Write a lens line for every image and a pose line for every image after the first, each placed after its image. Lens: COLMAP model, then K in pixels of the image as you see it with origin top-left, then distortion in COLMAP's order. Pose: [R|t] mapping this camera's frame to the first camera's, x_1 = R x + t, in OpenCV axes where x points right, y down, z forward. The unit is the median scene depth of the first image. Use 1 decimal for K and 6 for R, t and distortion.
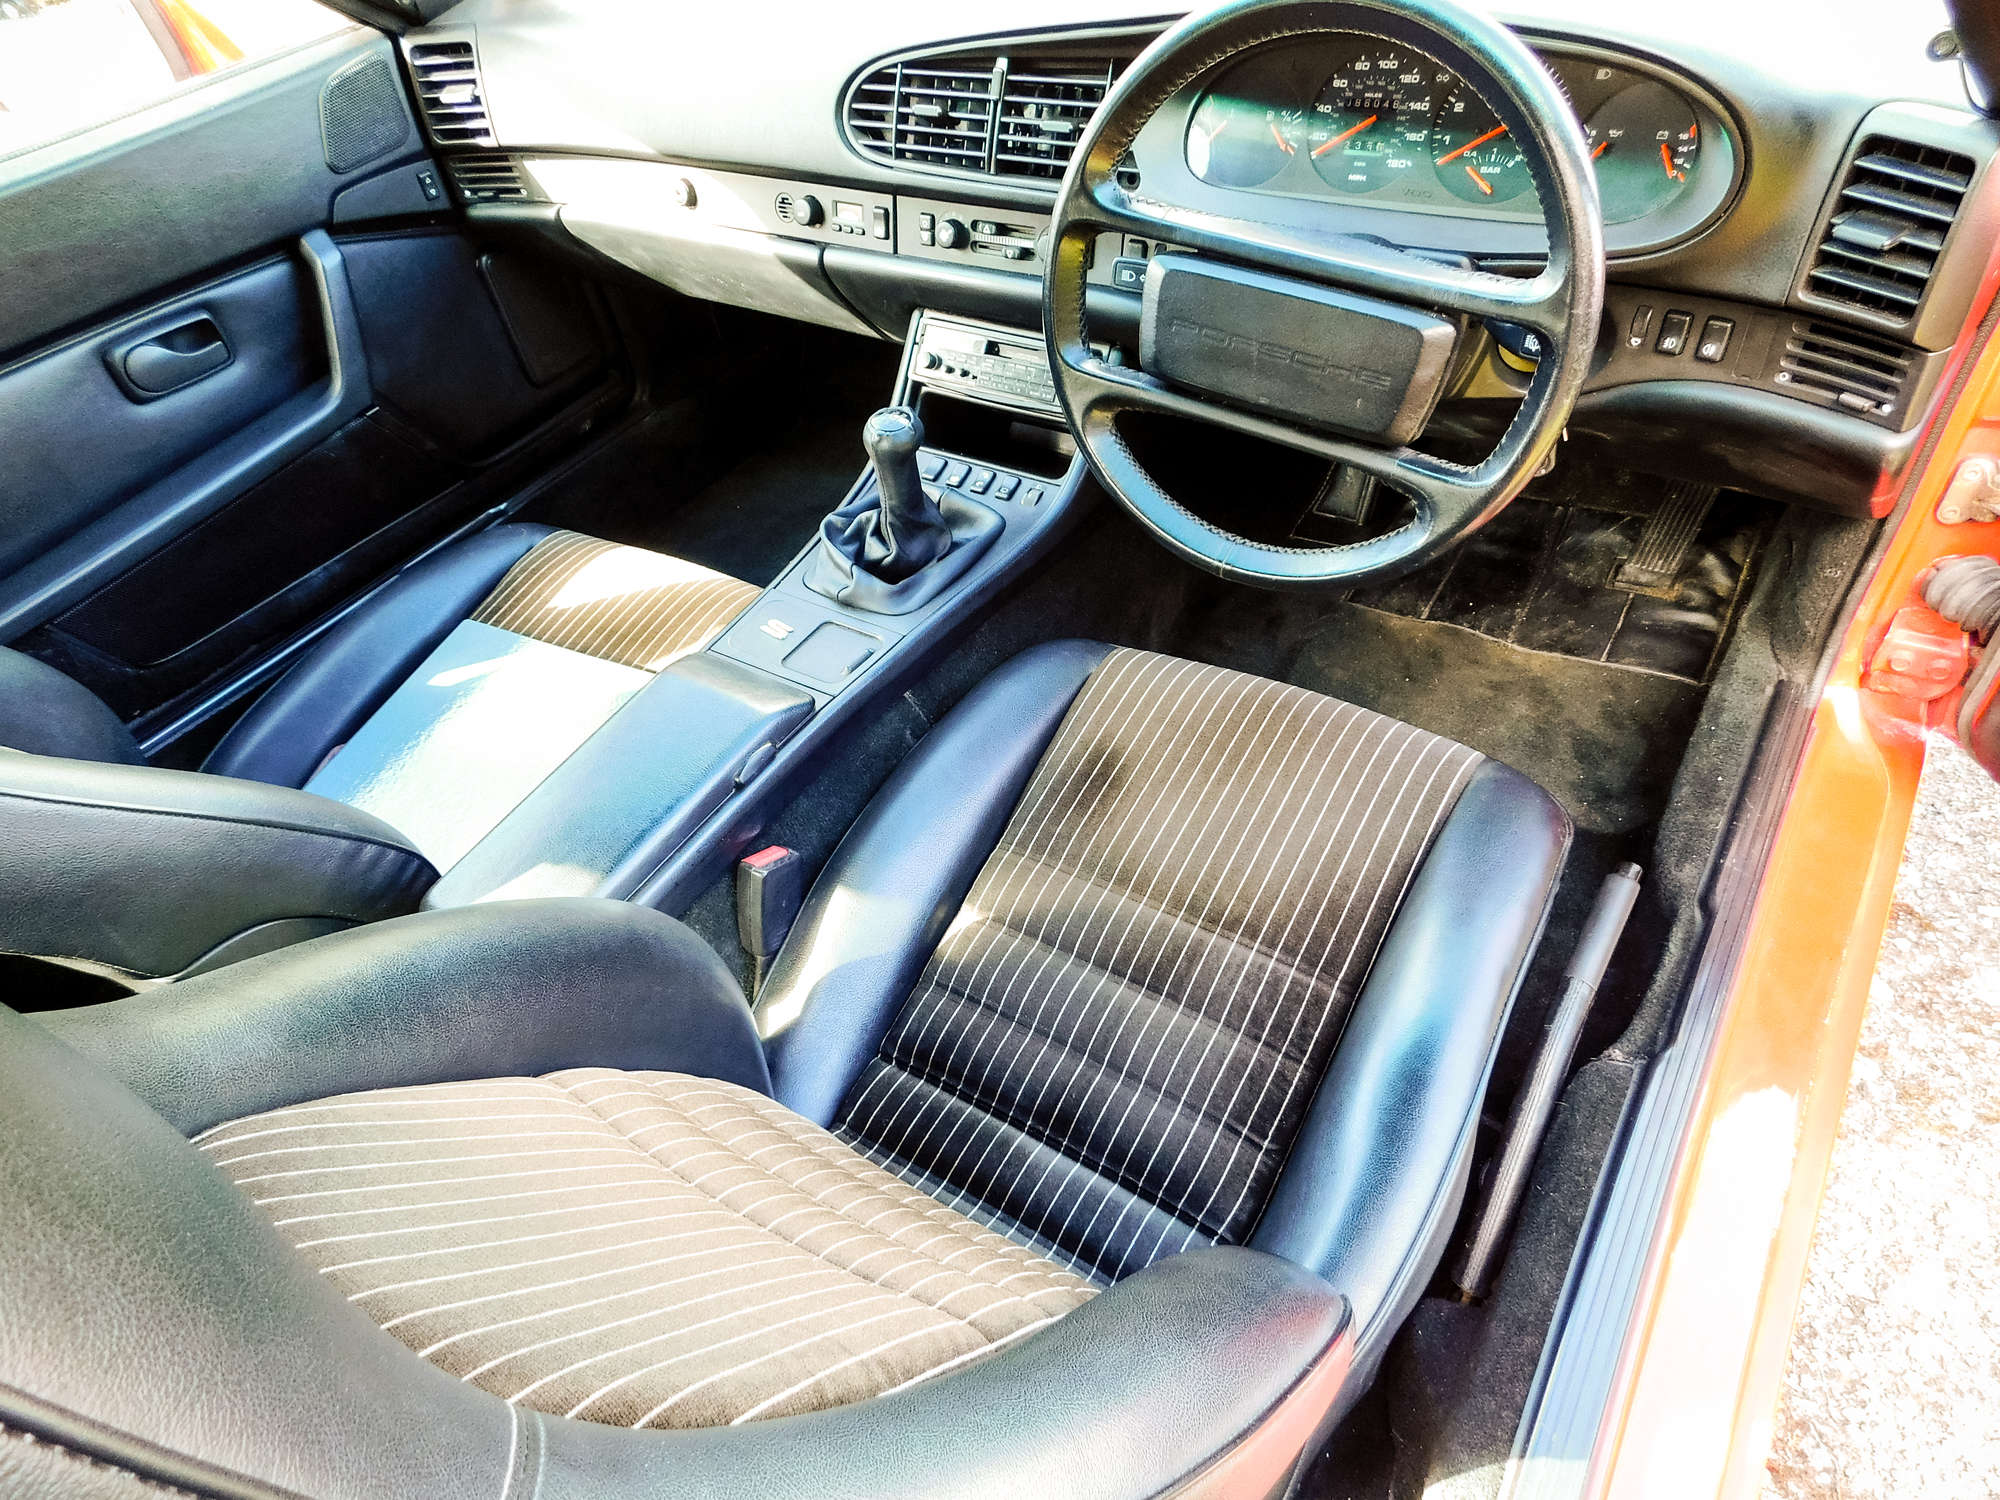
lens RADIAL K [[1260.4, 0, 1025.0], [0, 1260.4, 743.1], [0, 0, 1]] dist [0.047467, 0.058951]
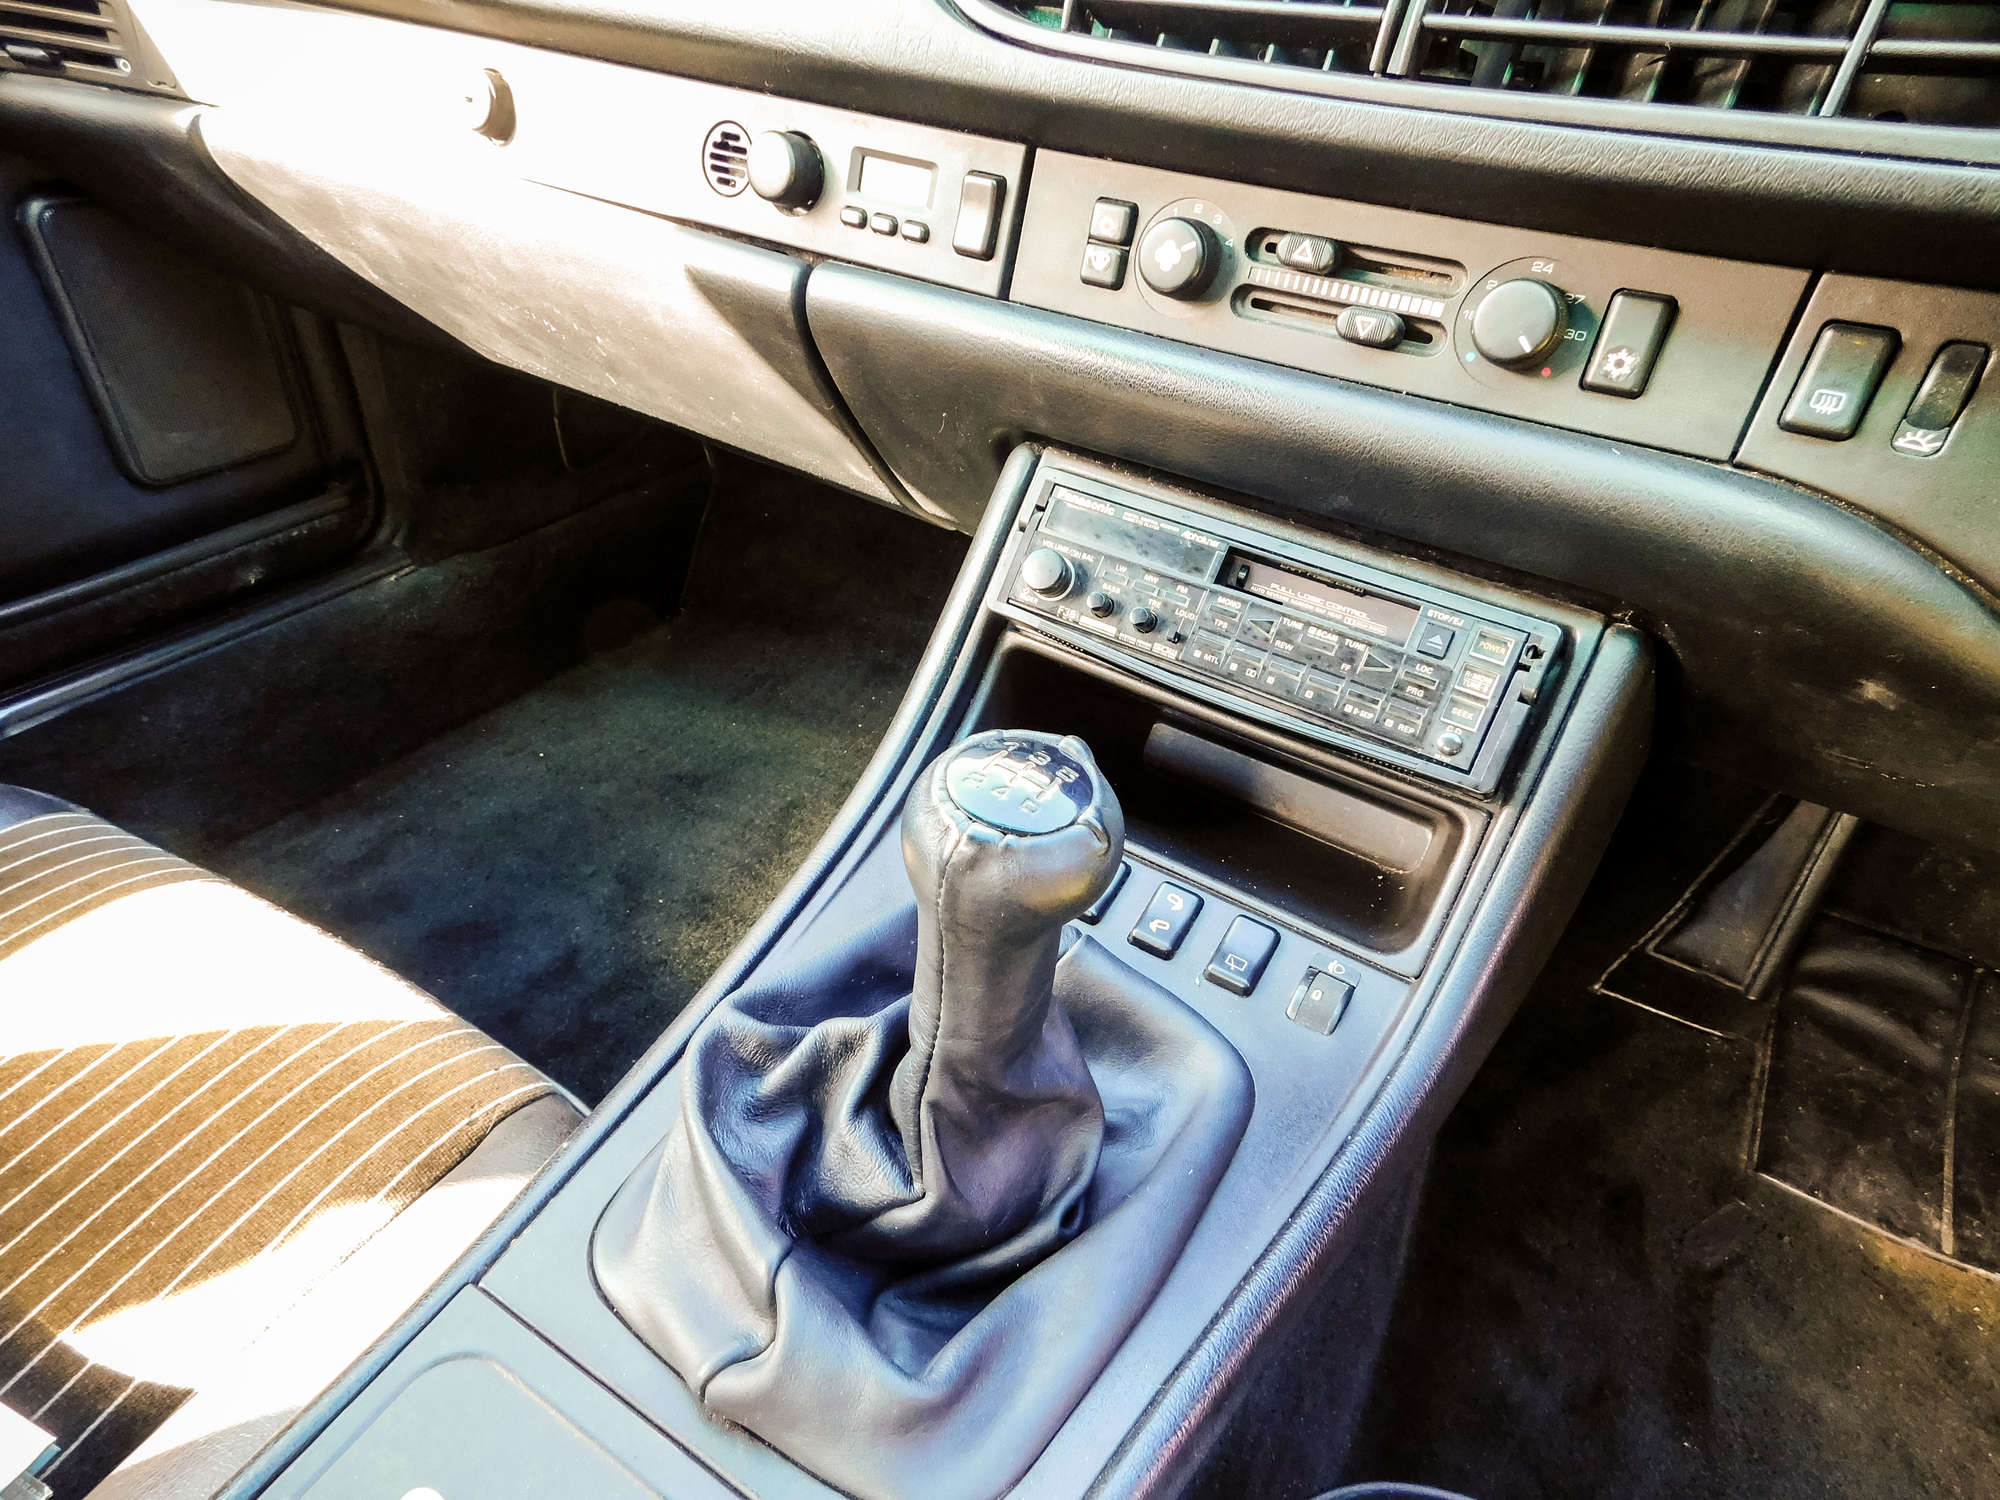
lens RADIAL K [[1260.4, 0, 1025.0], [0, 1260.4, 743.1], [0, 0, 1]] dist [0.047467, 0.058951]
pose [[0.984440, 0.139861, 0.106383, -0.116541], [-0.122038, 0.979746, -0.158758, -0.191858], [-0.126432, 0.143305, 0.981569, 0.638090]]
